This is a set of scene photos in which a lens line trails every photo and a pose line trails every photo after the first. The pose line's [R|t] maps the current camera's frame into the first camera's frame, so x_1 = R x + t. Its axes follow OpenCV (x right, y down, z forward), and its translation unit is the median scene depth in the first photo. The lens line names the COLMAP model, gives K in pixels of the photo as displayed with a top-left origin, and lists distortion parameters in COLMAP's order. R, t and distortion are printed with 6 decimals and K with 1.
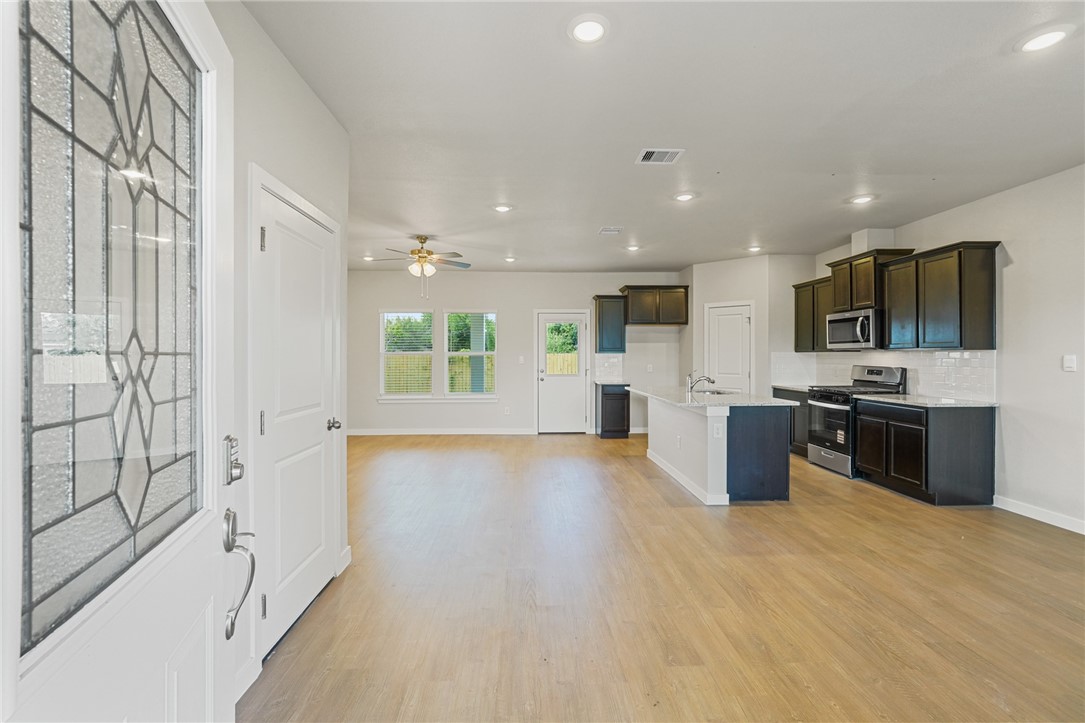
lens RADIAL K [[486.0, 0, 544.7], [0, 486.0, 365.7], [0, 0, 1]] dist [-0.013357, 0.007862]
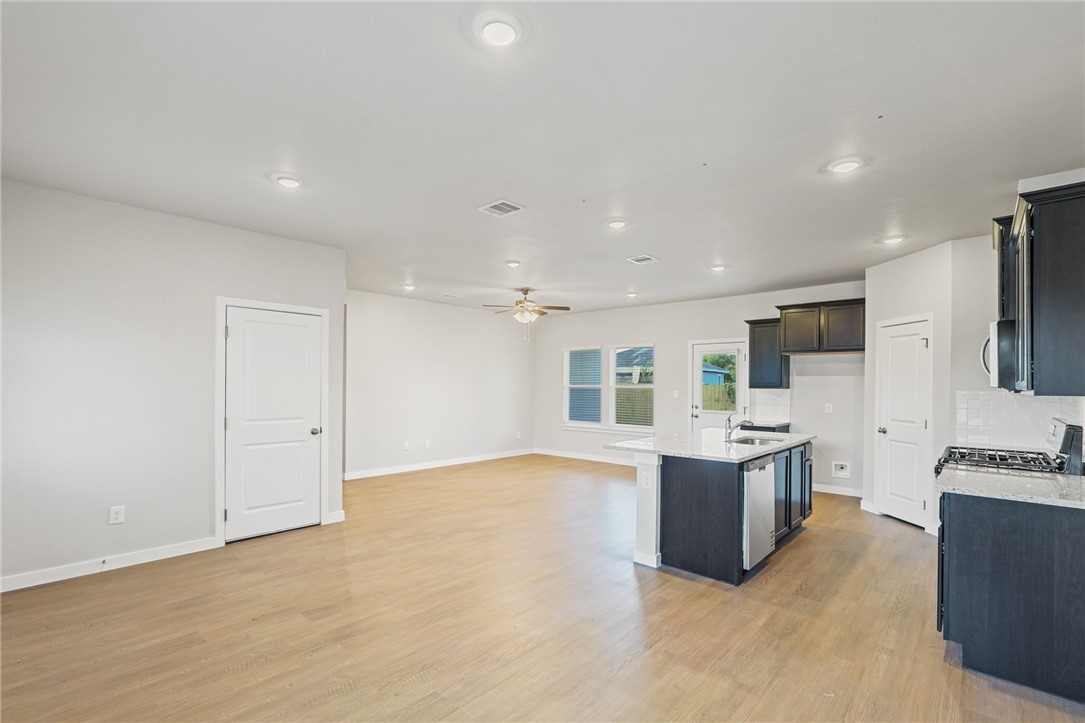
lens RADIAL K [[496.8, 0, 535.7], [0, 496.8, 385.9], [0, 0, 1]] dist [-0.016065, 0.000310]
pose [[0.703572, 0.008995, -0.710567, 0.711512], [-0.022973, 0.999685, -0.010092, -0.019941], [0.710253, 0.023424, 0.703557, 0.182501]]
